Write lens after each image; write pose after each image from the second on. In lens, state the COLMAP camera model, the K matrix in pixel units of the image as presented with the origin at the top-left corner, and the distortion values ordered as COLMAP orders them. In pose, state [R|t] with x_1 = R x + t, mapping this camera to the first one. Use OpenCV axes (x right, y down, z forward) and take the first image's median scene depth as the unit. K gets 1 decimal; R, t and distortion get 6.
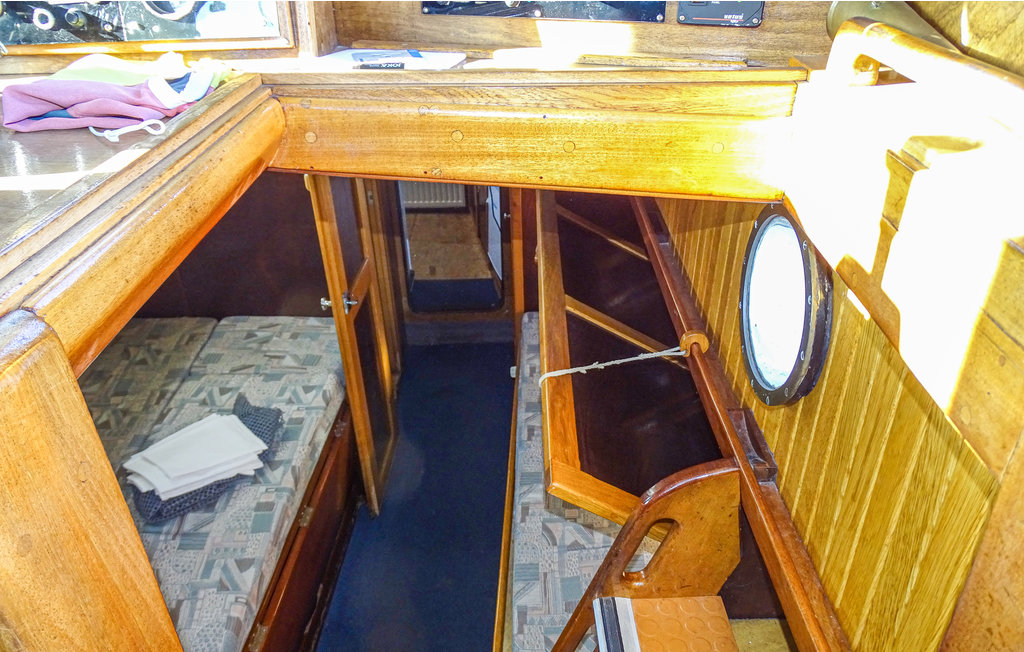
lens RADIAL K [[731.8, 0, 513.0], [0, 731.8, 324.9], [0, 0, 1]] dist [0.007835, -0.007584]
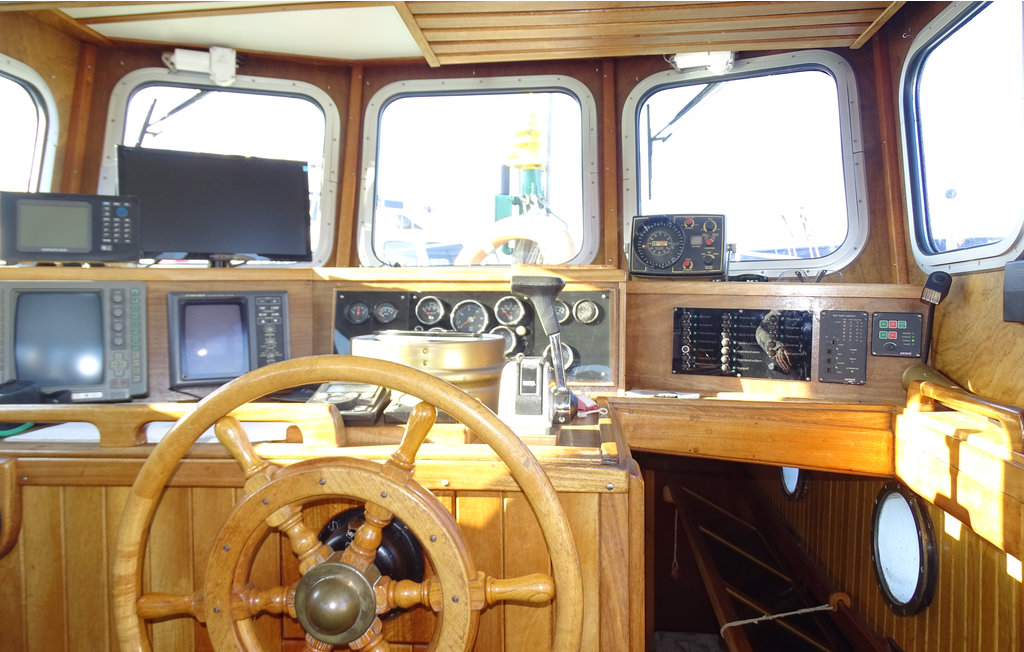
lens RADIAL K [[731.8, 0, 514.3], [0, 731.8, 323.8], [0, 0, 1]] dist [0.007835, -0.007584]
pose [[0.995323, 0.028087, -0.092424, -0.396026], [-0.068601, 0.879132, -0.471615, 0.411438], [0.068007, 0.475750, 0.876948, -0.801813]]
